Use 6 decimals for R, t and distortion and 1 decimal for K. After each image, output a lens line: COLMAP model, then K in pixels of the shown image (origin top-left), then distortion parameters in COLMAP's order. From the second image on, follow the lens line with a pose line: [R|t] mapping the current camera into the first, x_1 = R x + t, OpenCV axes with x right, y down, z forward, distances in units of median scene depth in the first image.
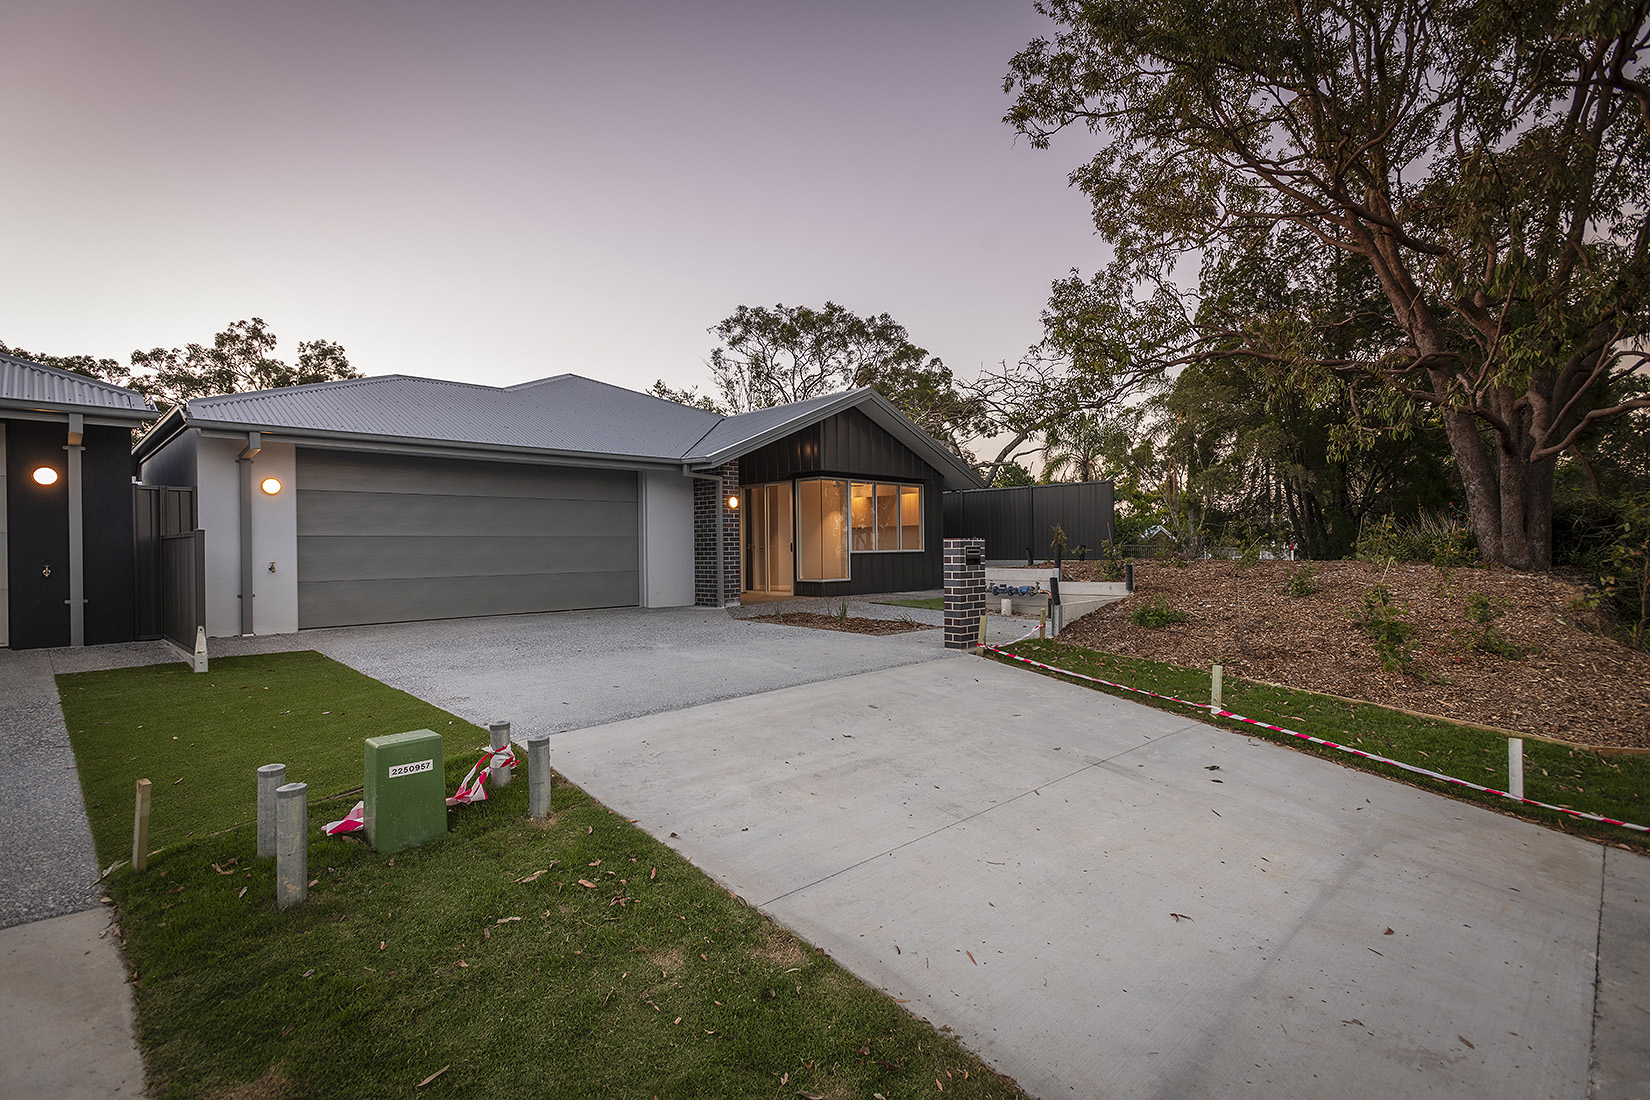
lens RADIAL K [[799.7, 0, 842.6], [0, 799.7, 564.1], [0, 0, 1]] dist [0.013430, 0.000876]
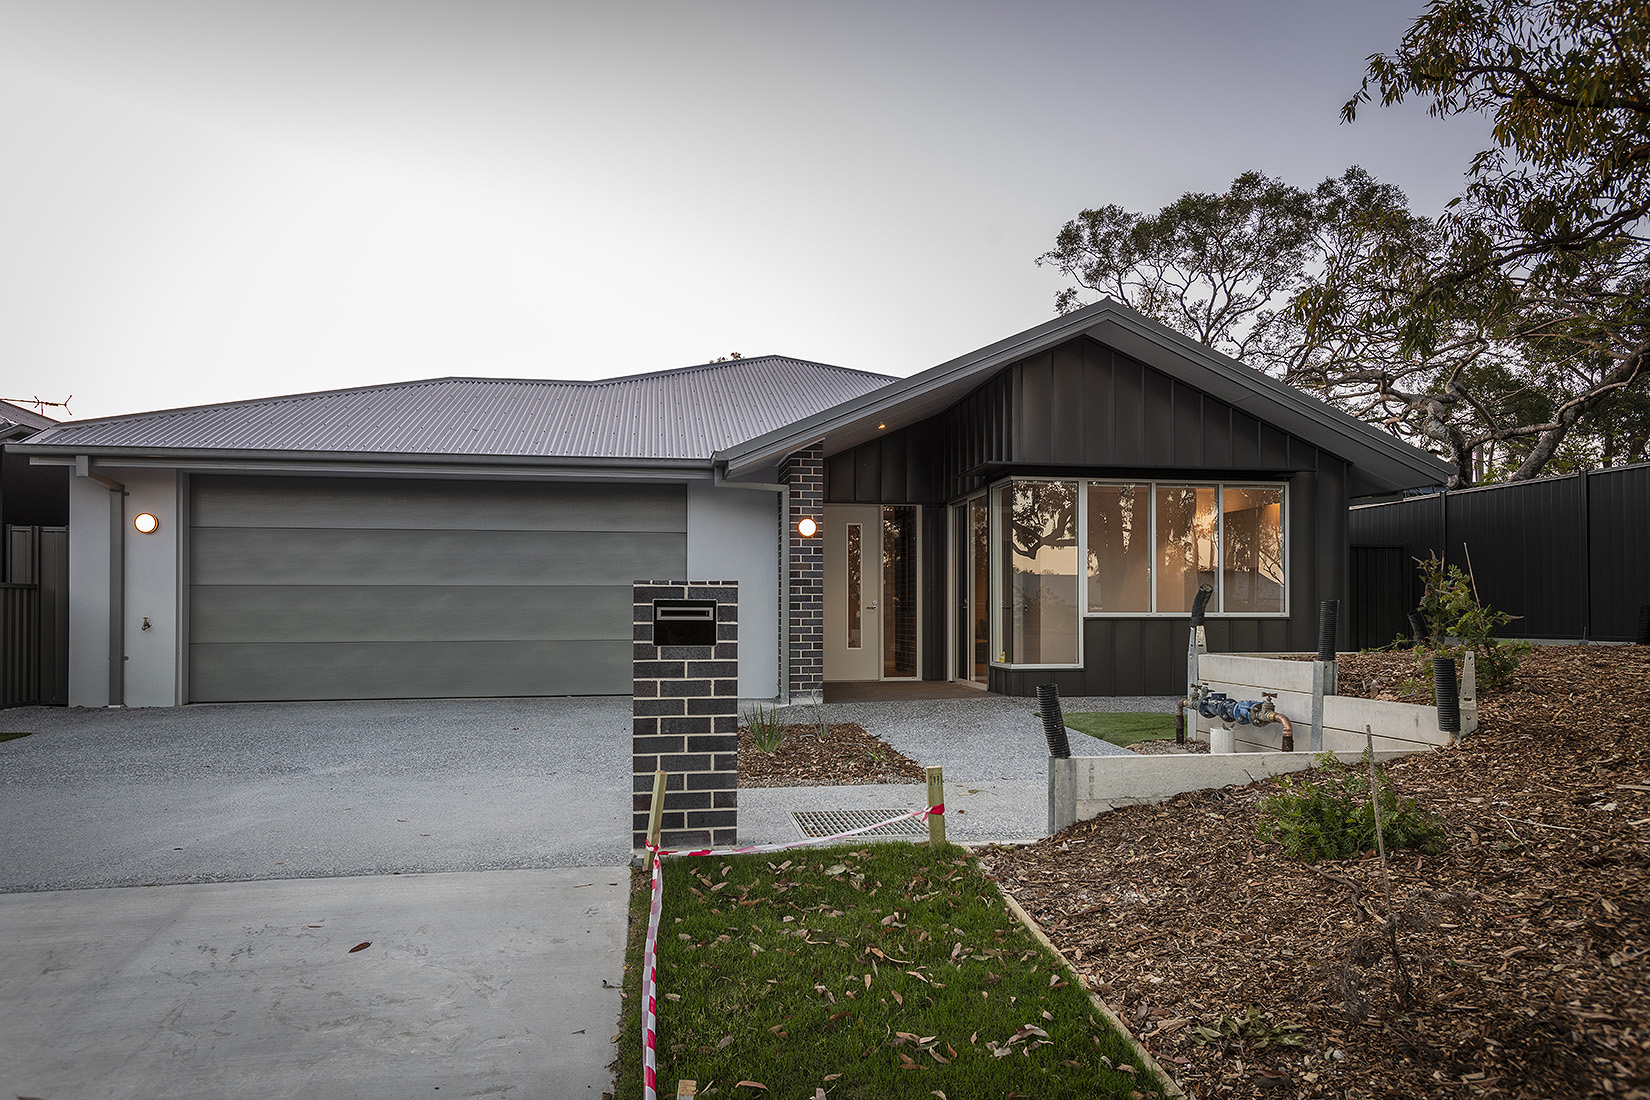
lens RADIAL K [[1071.8, 0, 838.8], [0, 1071.8, 615.4], [0, 0, 1]] dist [0.030411, 0.001267]
pose [[0.810333, 0.012728, -0.585832, 0.426183], [-0.020239, 0.999775, -0.006274, -0.009681], [0.585621, 0.016941, 0.810408, 0.461800]]
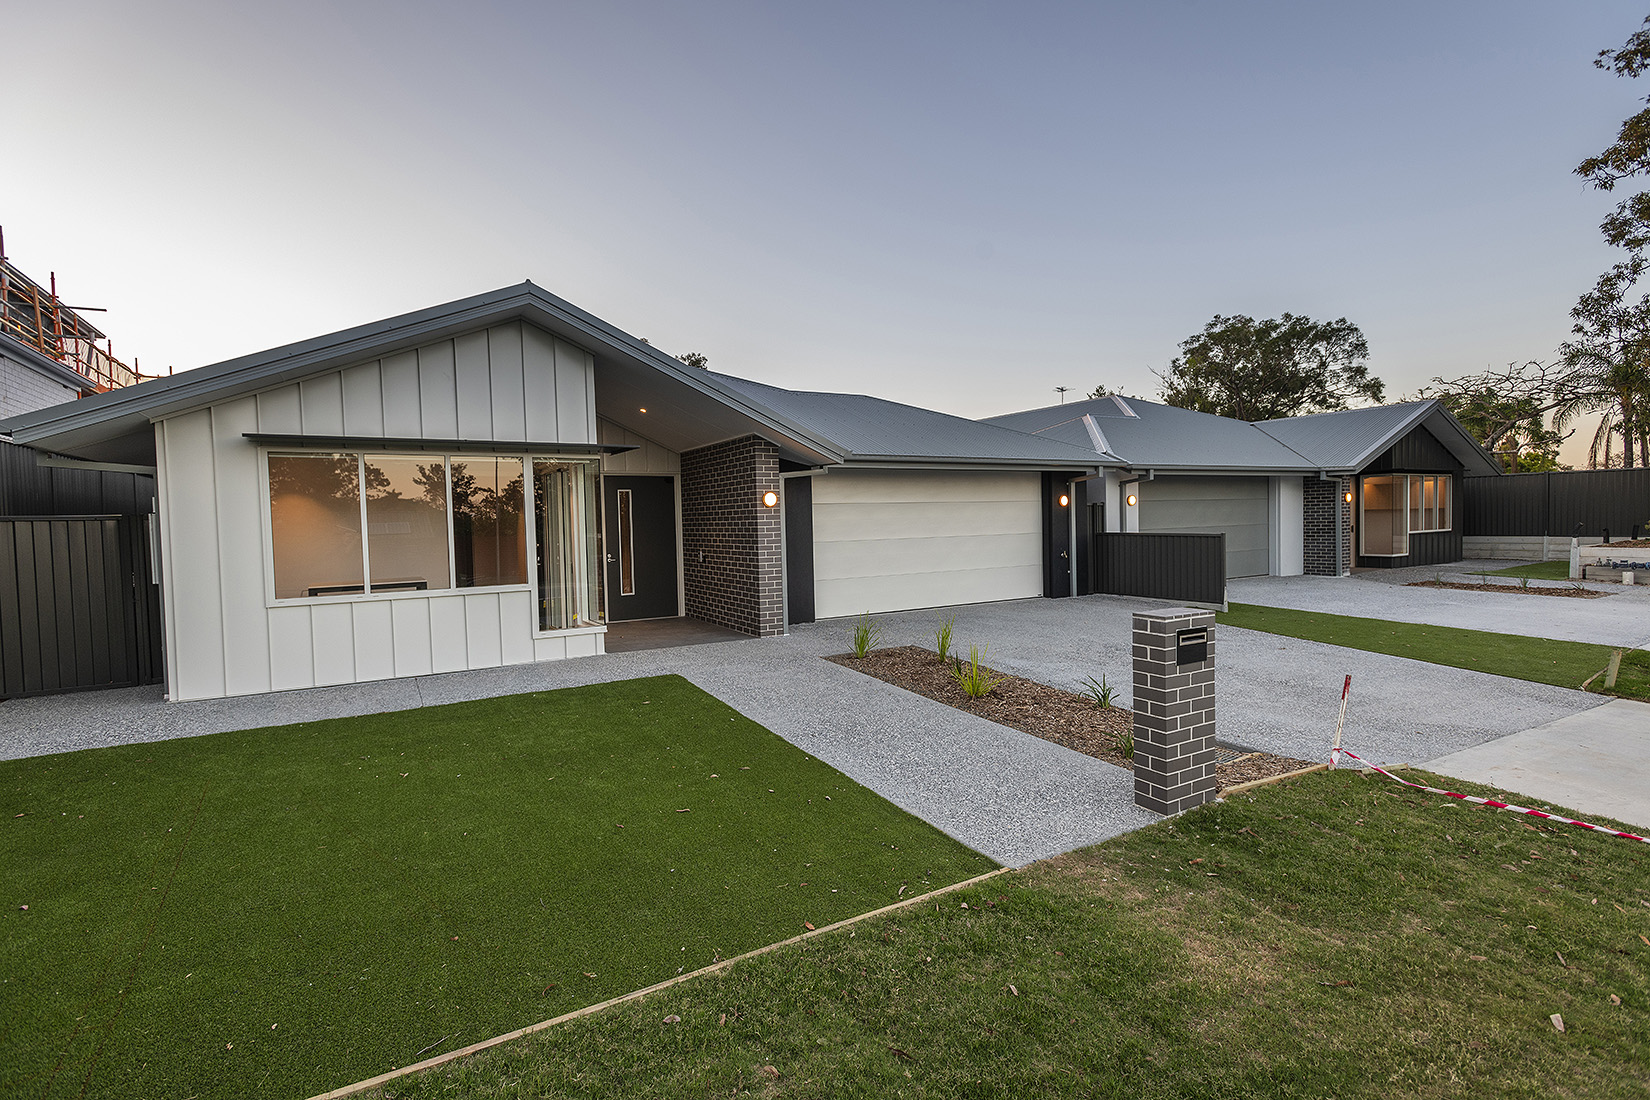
lens RADIAL K [[799.7, 0, 835.2], [0, 799.7, 538.4], [0, 0, 1]] dist [0.013430, 0.000876]
pose [[0.971402, -0.005054, -0.237389, -0.793947], [0.007389, 0.999933, 0.008950, -0.034430], [0.237328, -0.010449, 0.971373, -0.601181]]
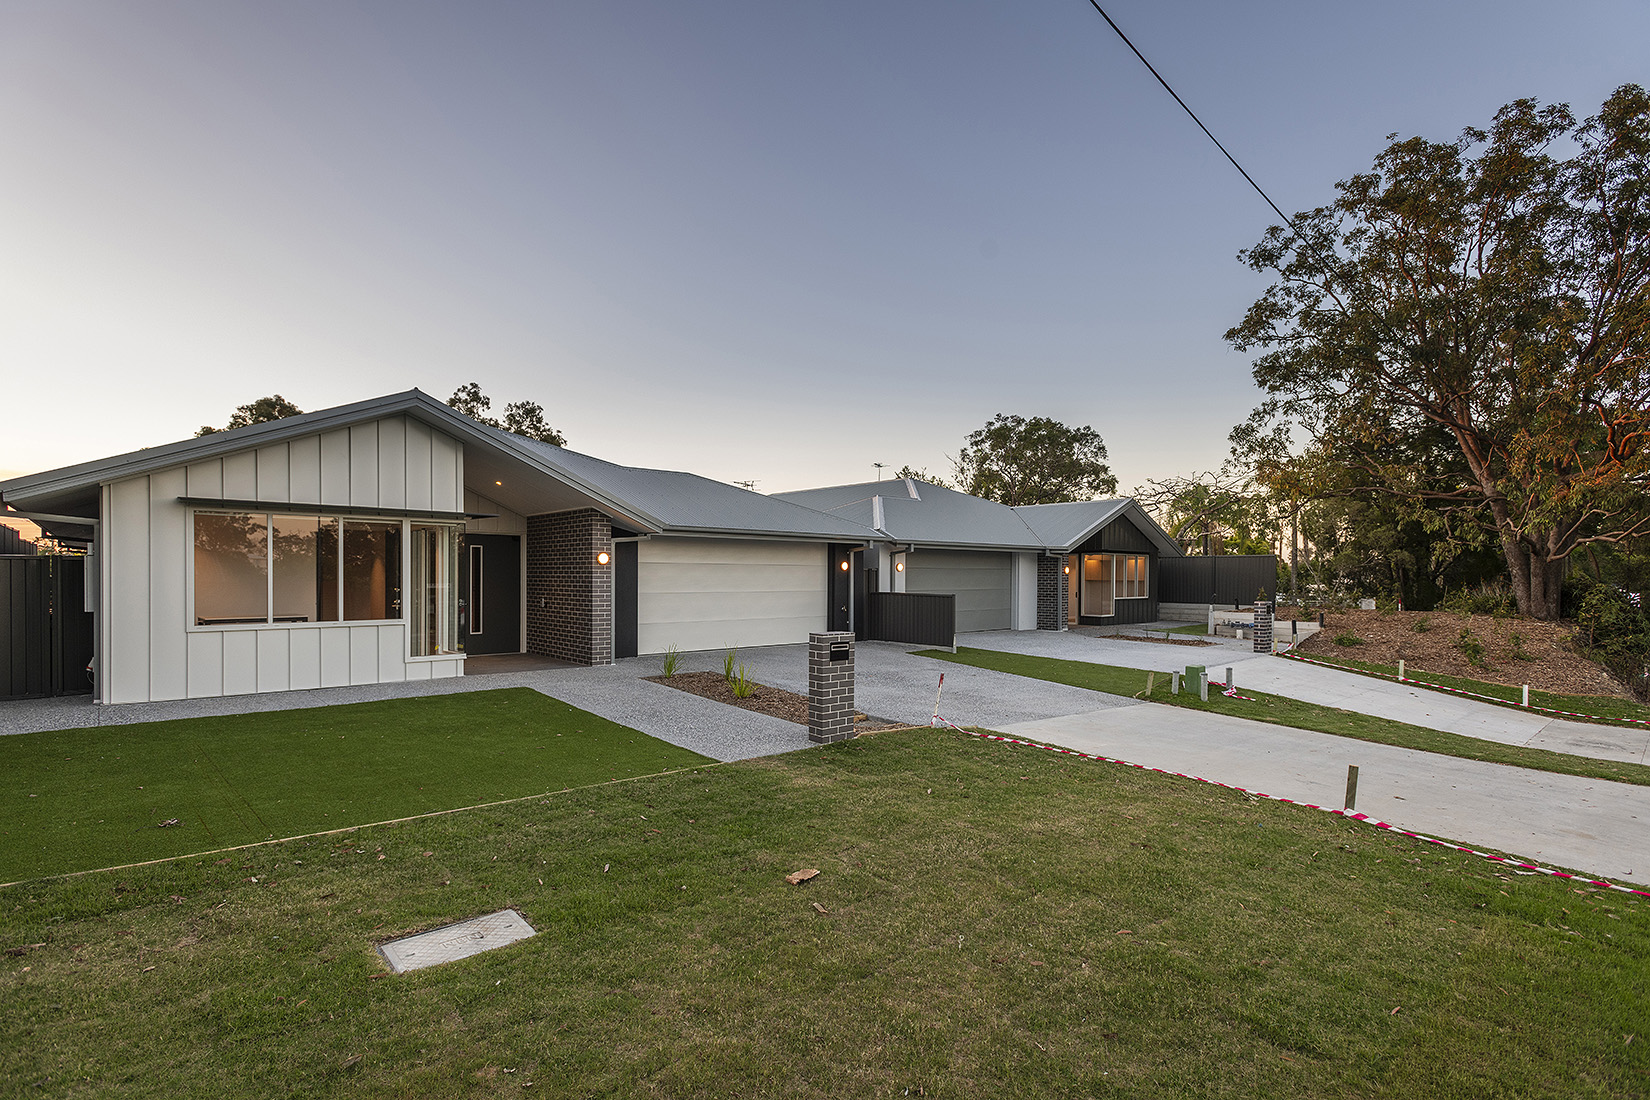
lens RADIAL K [[799.7, 0, 840.5], [0, 799.7, 594.1], [0, 0, 1]] dist [0.013430, 0.000876]
pose [[0.999175, 0.018329, -0.036234, -0.688886], [-0.018182, 0.999825, 0.004404, -0.030881], [0.036309, -0.003741, 0.999334, -0.898491]]
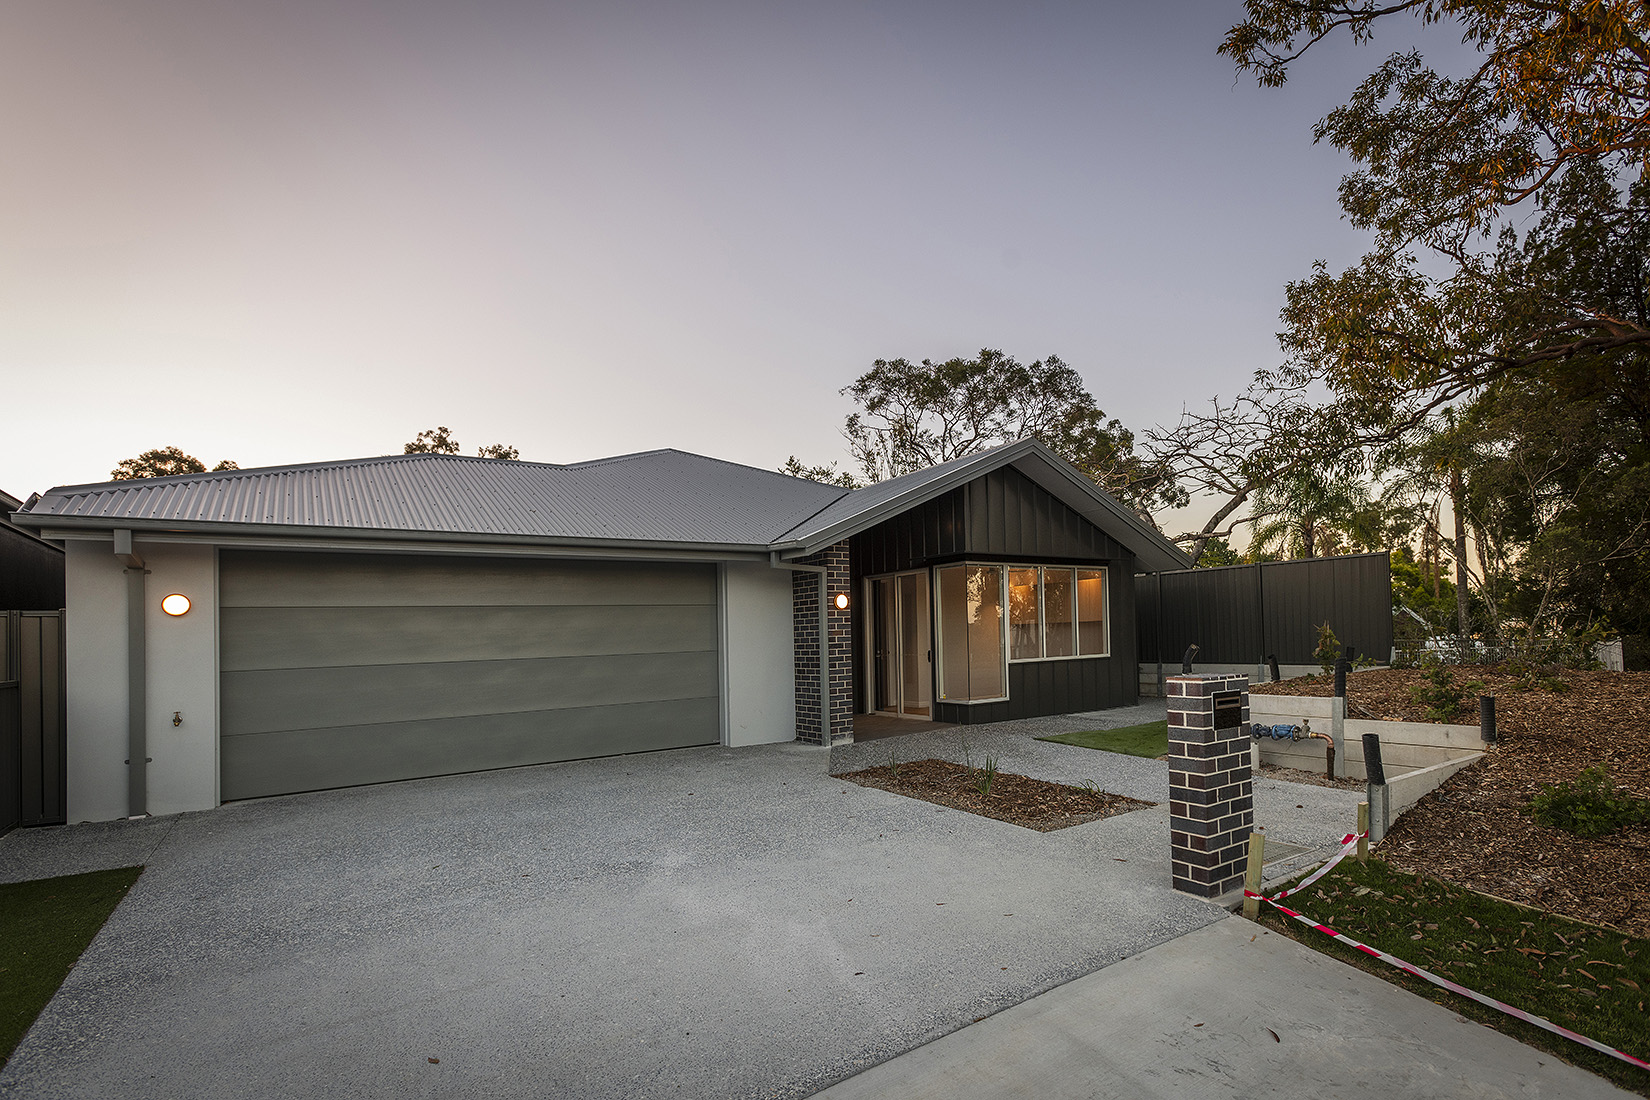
lens RADIAL K [[799.7, 0, 875.5], [0, 799.7, 644.6], [0, 0, 1]] dist [0.013430, 0.000876]
pose [[0.984835, -0.016756, -0.172682, 0.023180], [0.016216, 0.999858, -0.004536, -0.041704], [0.172733, 0.001667, 0.984967, 0.351007]]
